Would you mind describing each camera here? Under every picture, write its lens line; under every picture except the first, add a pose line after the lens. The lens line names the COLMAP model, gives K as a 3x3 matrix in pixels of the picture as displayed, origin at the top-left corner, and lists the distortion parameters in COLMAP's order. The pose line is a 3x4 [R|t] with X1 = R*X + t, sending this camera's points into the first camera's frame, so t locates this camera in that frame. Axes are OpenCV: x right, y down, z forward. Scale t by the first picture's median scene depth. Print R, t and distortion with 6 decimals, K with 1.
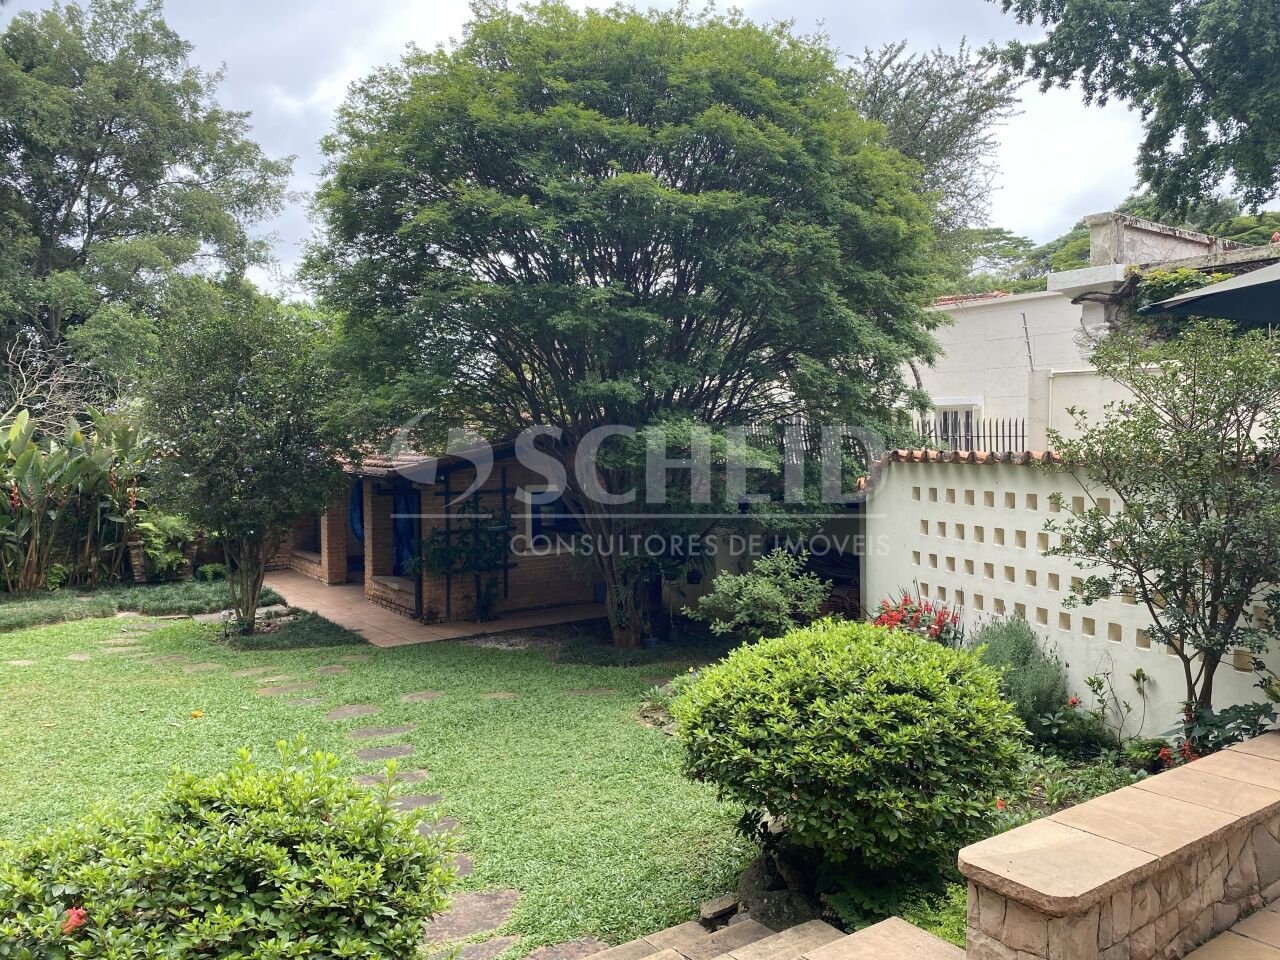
lens RADIAL K [[944.1, 0, 640.0], [0, 944.1, 480.0], [0, 0, 1]] dist [-0.001356, -0.001188]
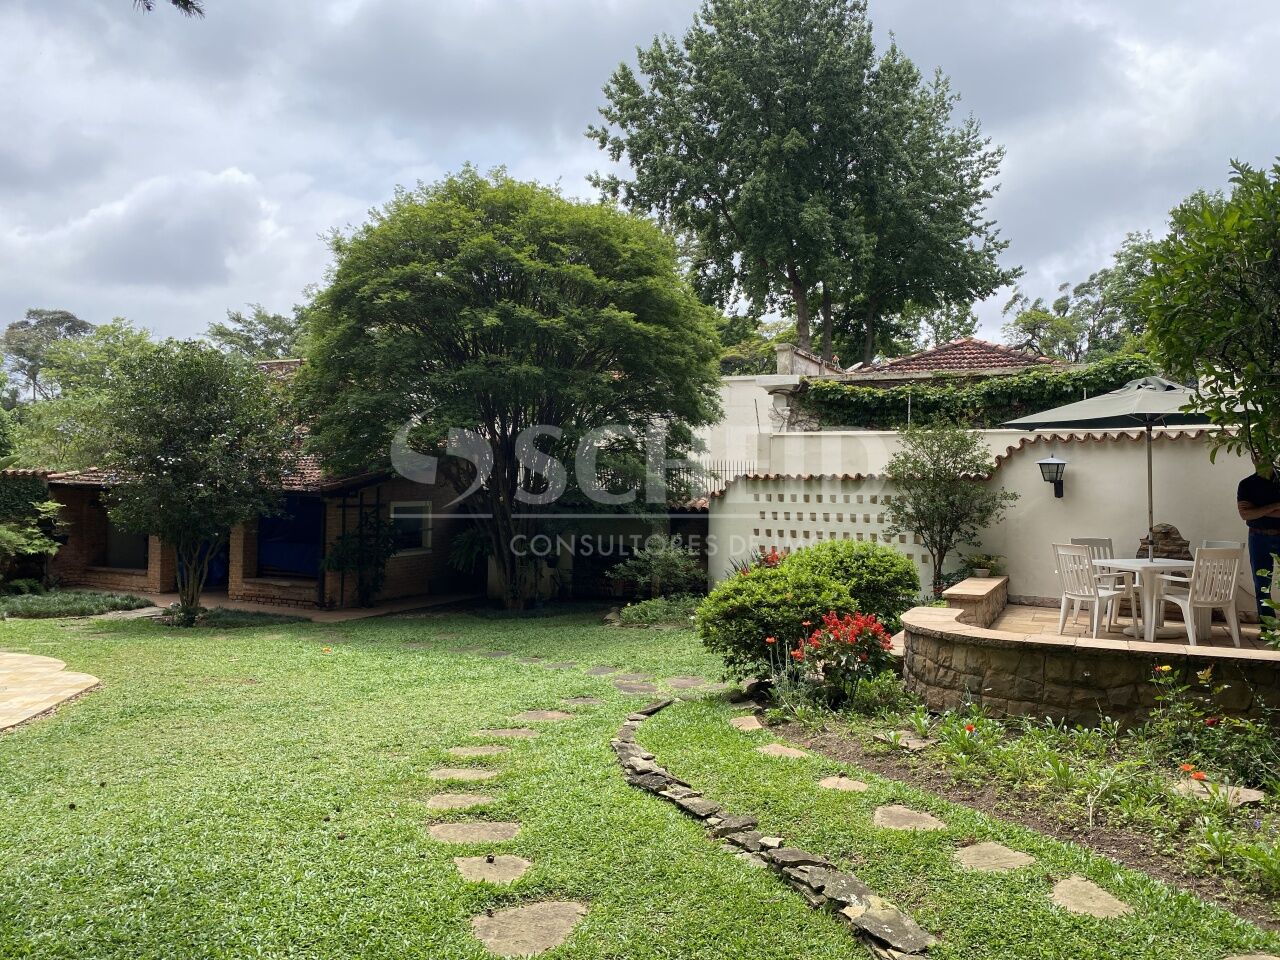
lens RADIAL K [[944.1, 0, 640.0], [0, 944.1, 480.0], [0, 0, 1]] dist [-0.001356, -0.001188]
pose [[0.859161, 0.020022, 0.511313, -0.507888], [0.002803, 0.999035, -0.043830, 0.035494], [-0.511698, 0.039090, 0.858276, -0.284026]]
